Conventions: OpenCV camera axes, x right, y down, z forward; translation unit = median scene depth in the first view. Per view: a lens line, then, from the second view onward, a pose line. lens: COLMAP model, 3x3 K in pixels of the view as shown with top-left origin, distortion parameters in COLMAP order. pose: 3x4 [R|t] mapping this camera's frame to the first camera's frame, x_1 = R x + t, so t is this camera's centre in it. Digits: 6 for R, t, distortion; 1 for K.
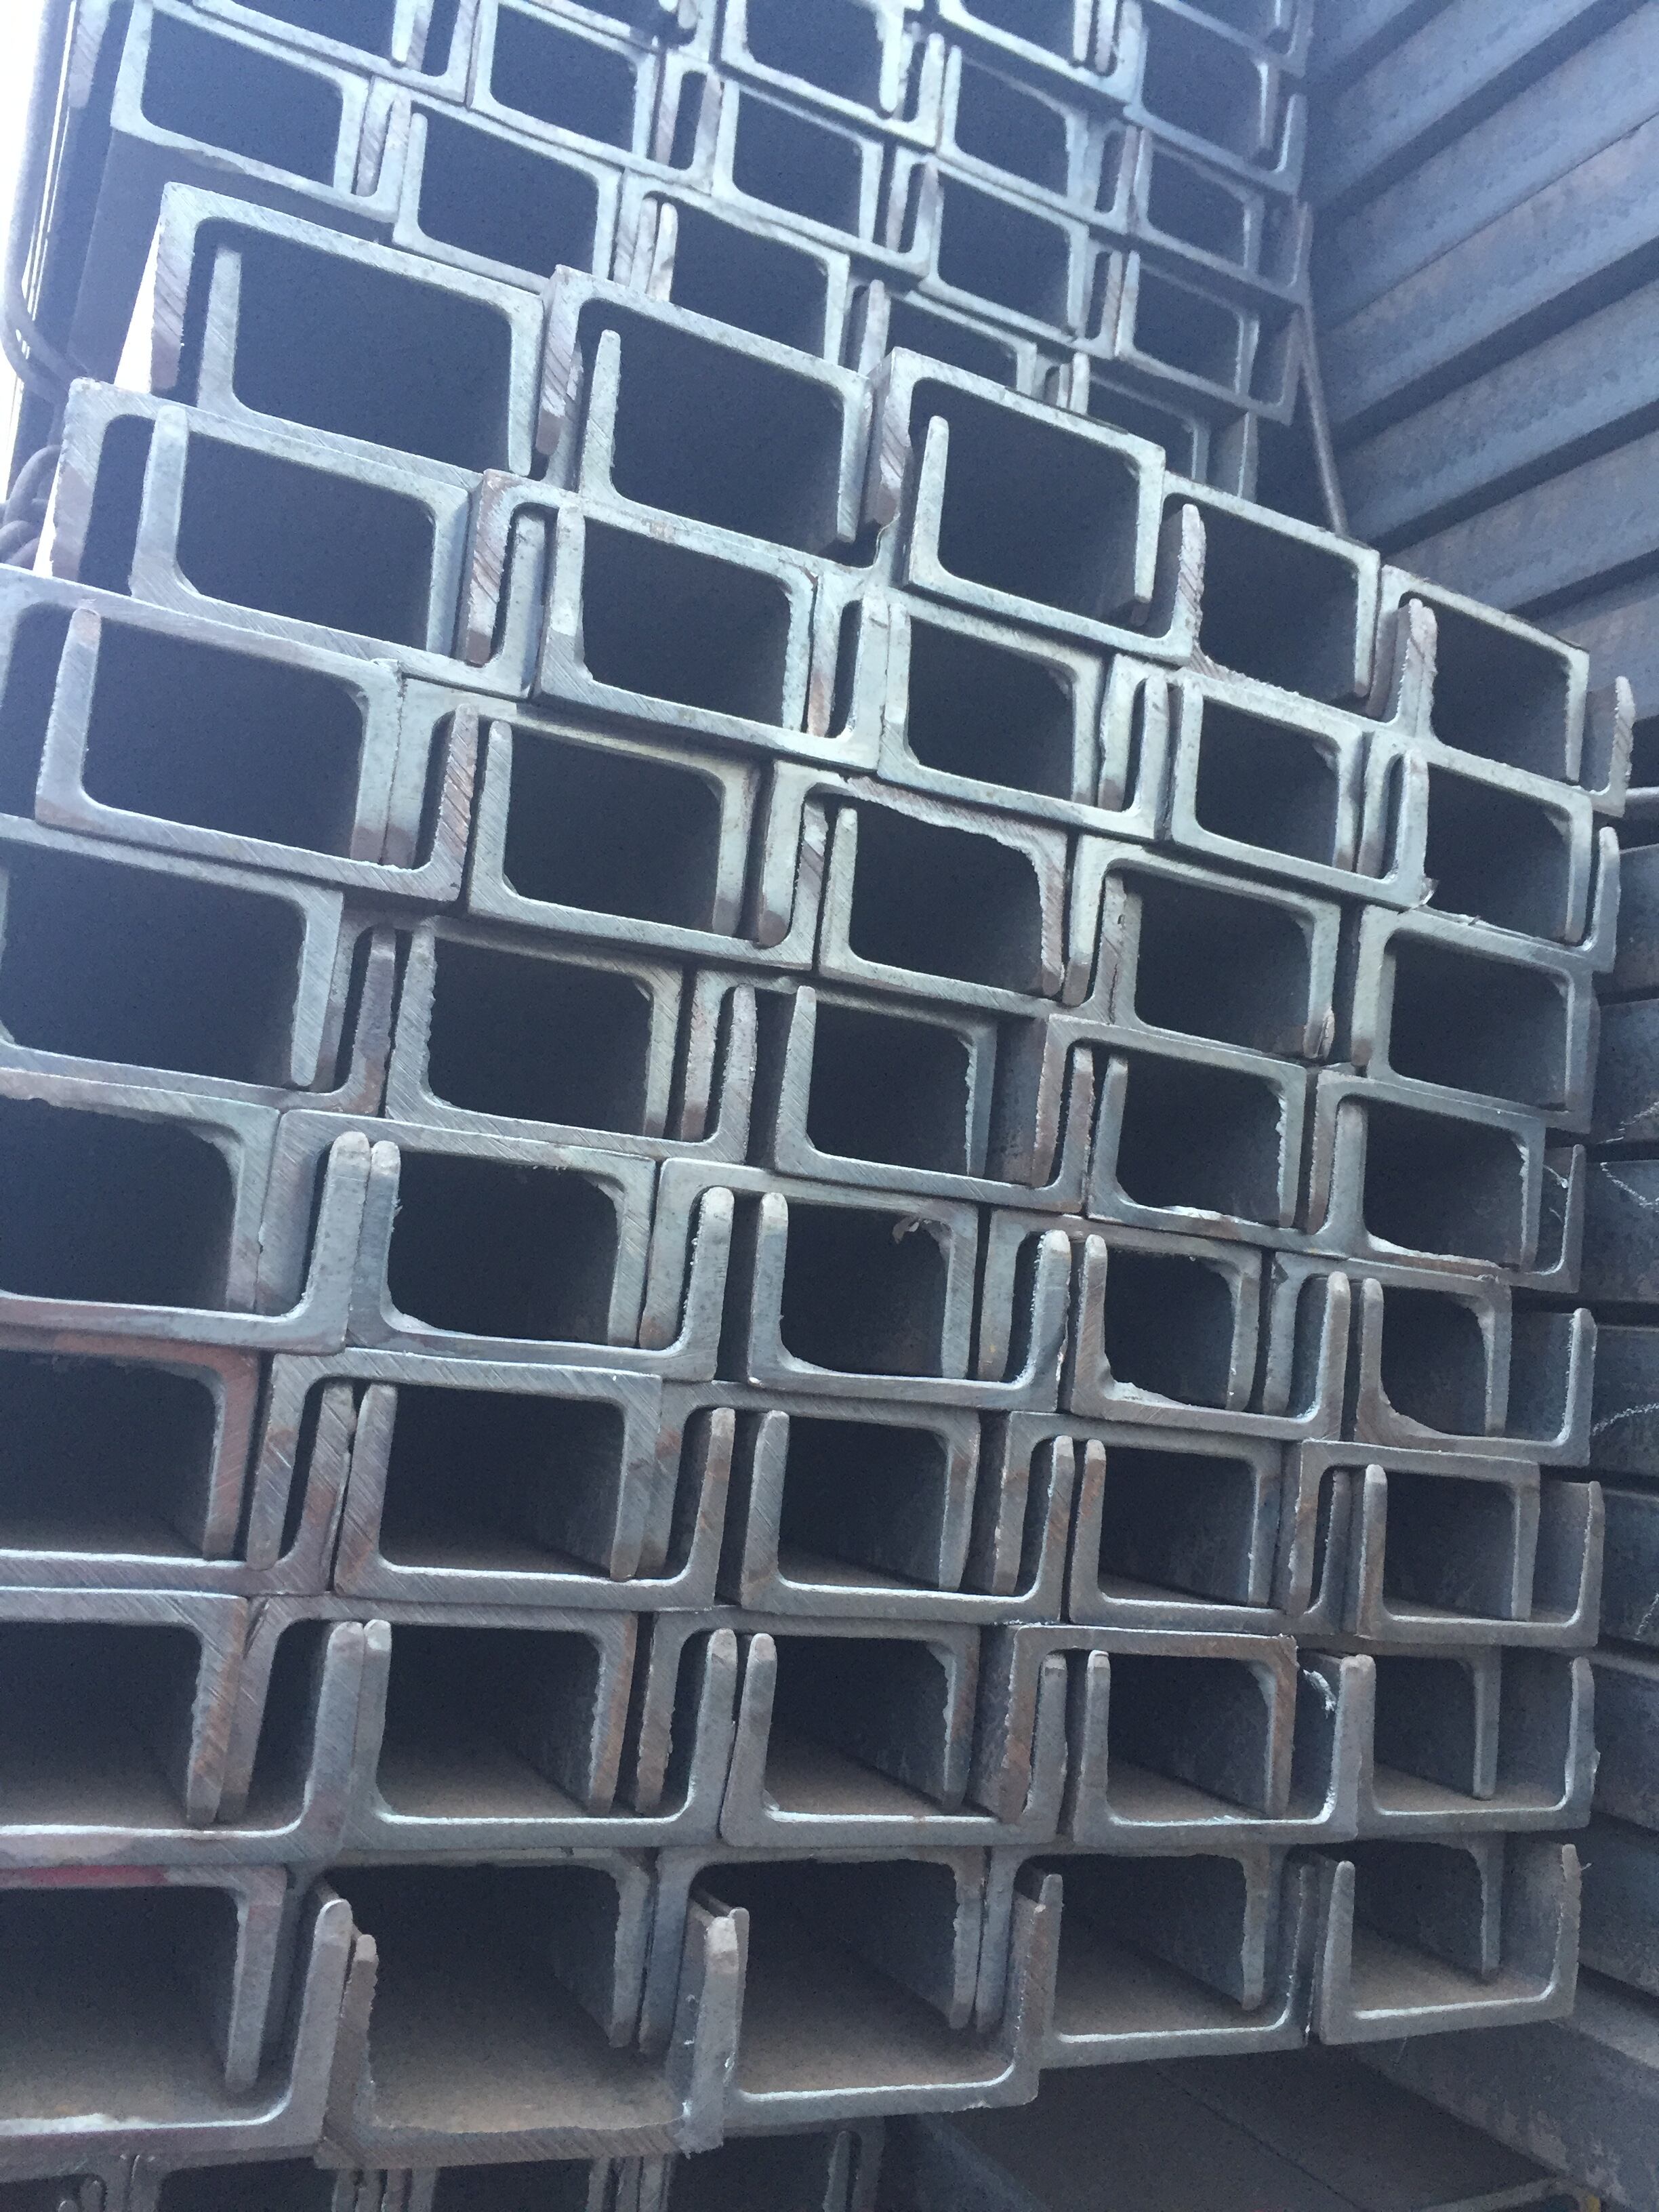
lens RADIAL K [[1904.5, 0, 829.5], [0, 1904.5, 1106.0], [0, 0, 1]] dist [0.086932, -0.116230]
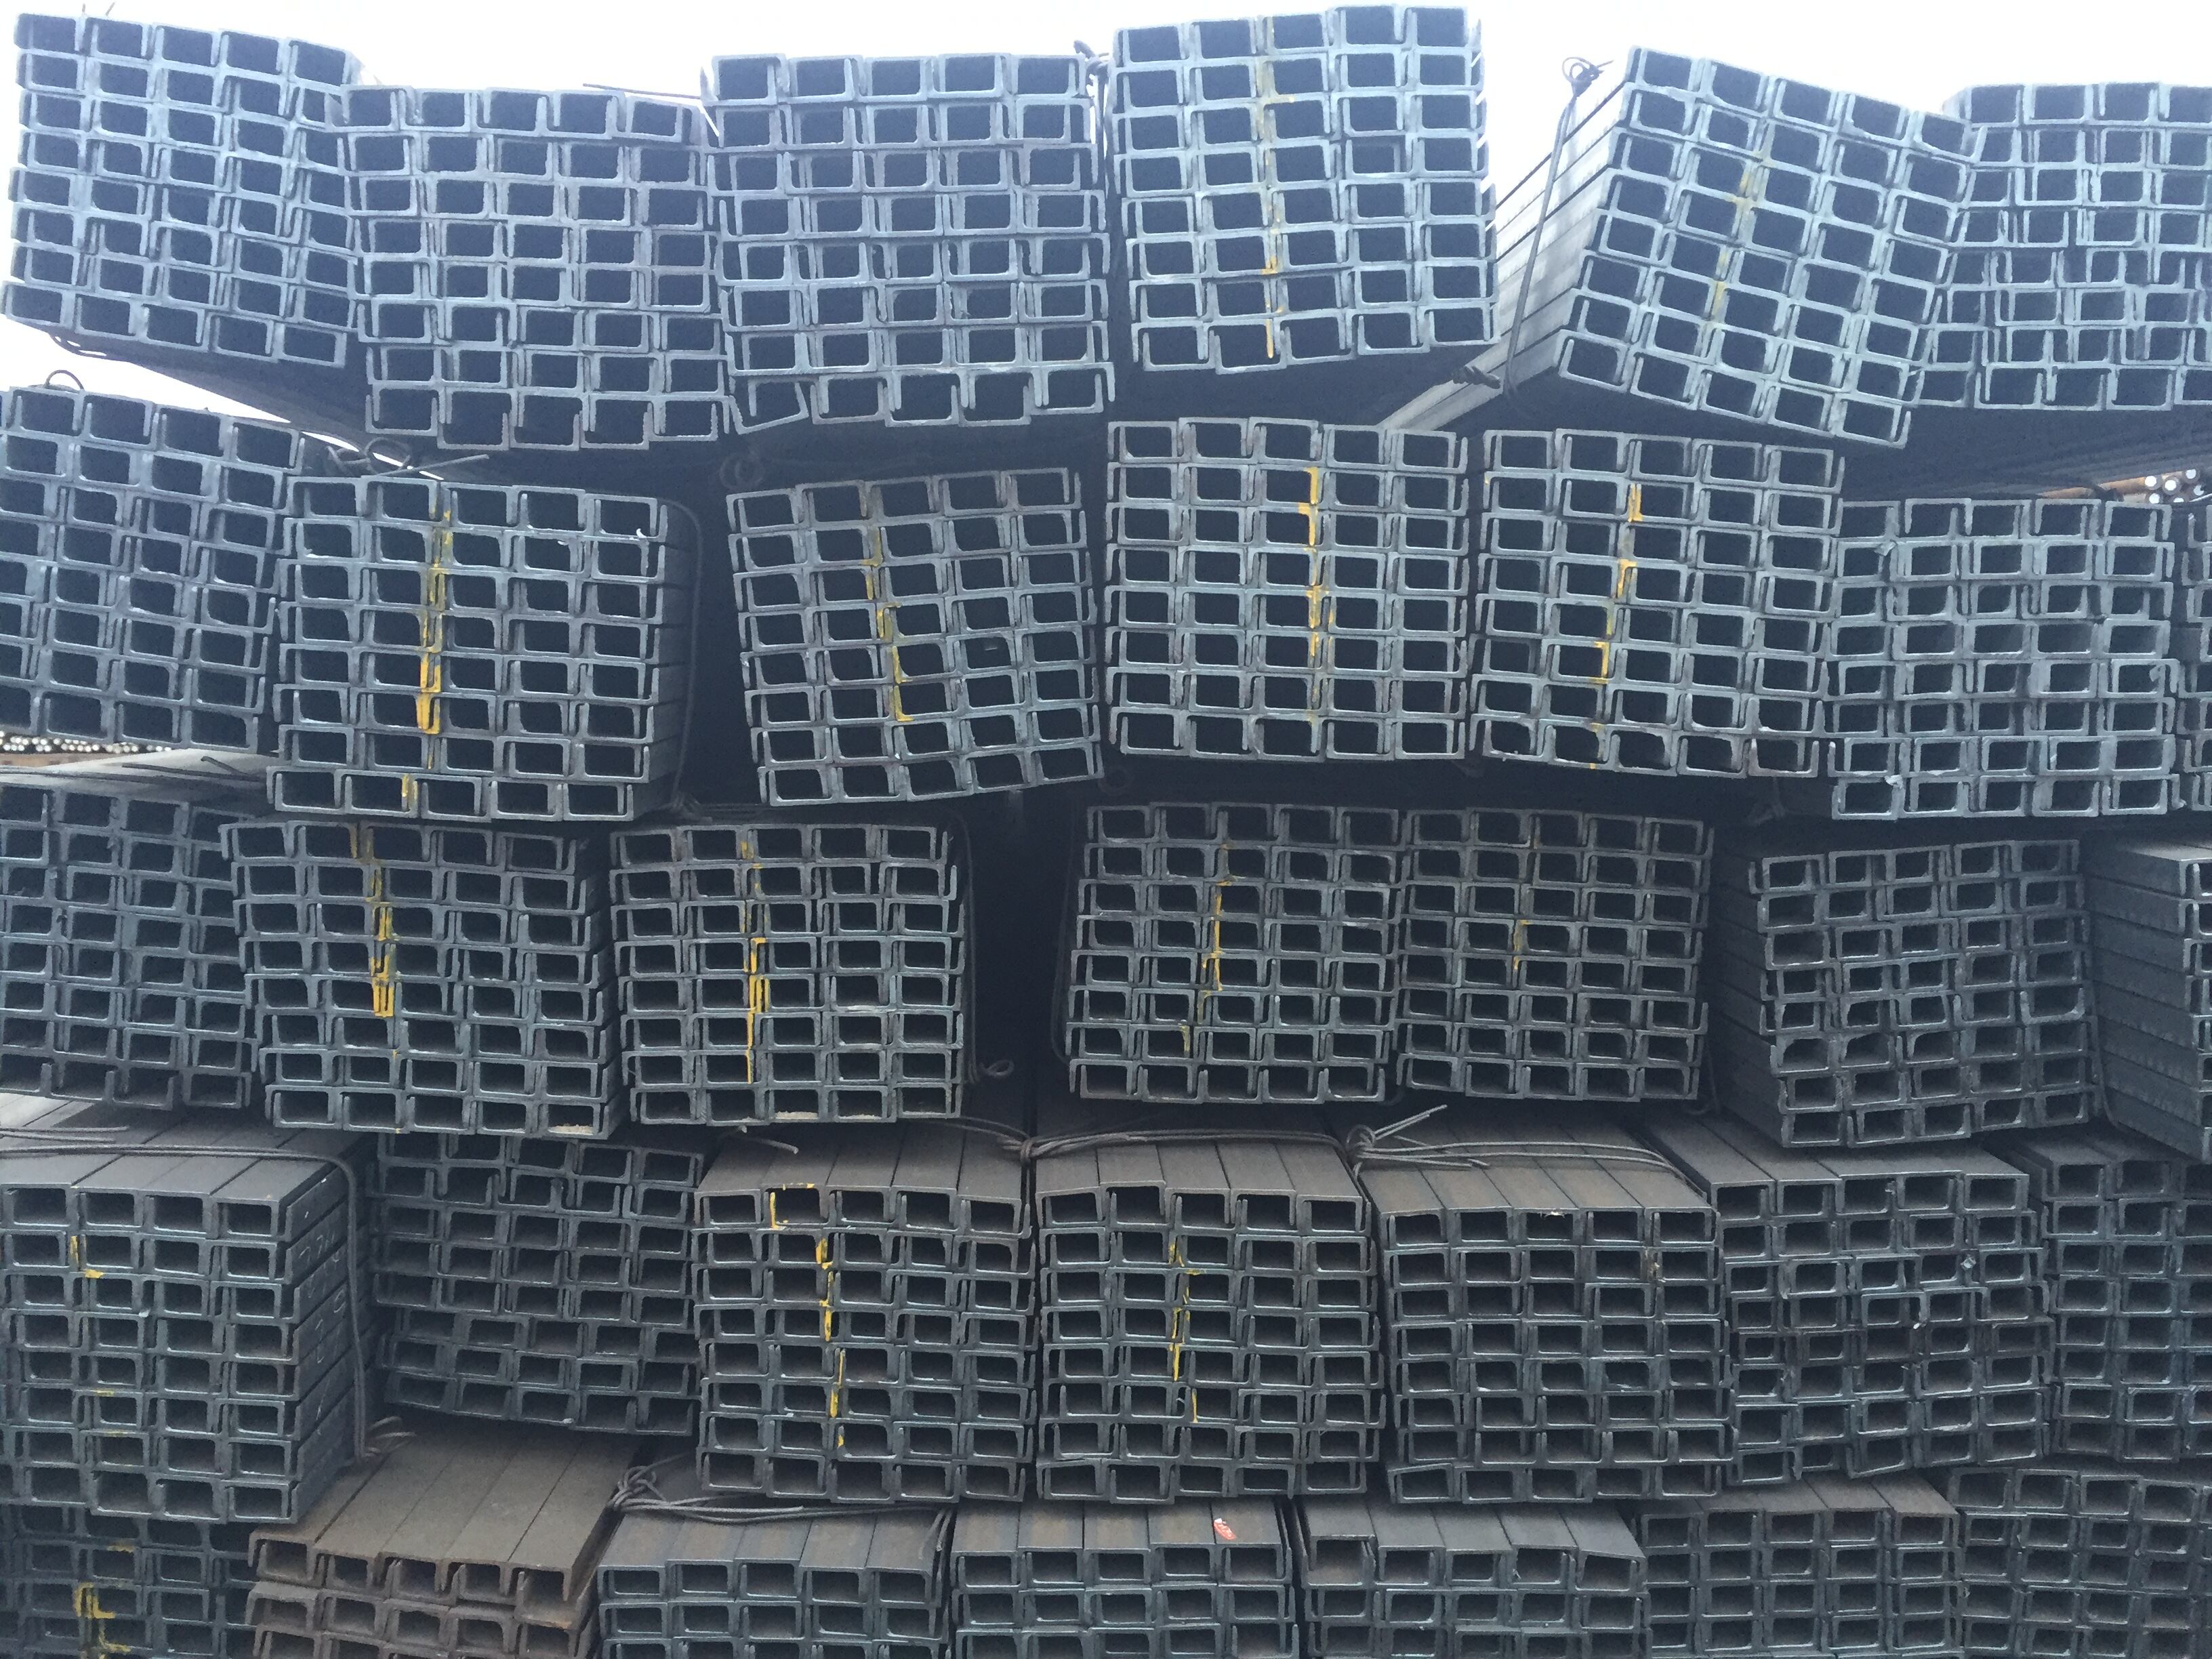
lens RADIAL K [[1904.5, 0, 1094.0], [0, 1904.5, 828.0], [0, 0, 1]] dist [0.086932, -0.116230]
pose [[0.919807, 0.057974, -0.388065, 4.045788], [0.005094, 0.987177, 0.159551, -0.067135], [0.392339, -0.148733, 0.907716, -2.398542]]
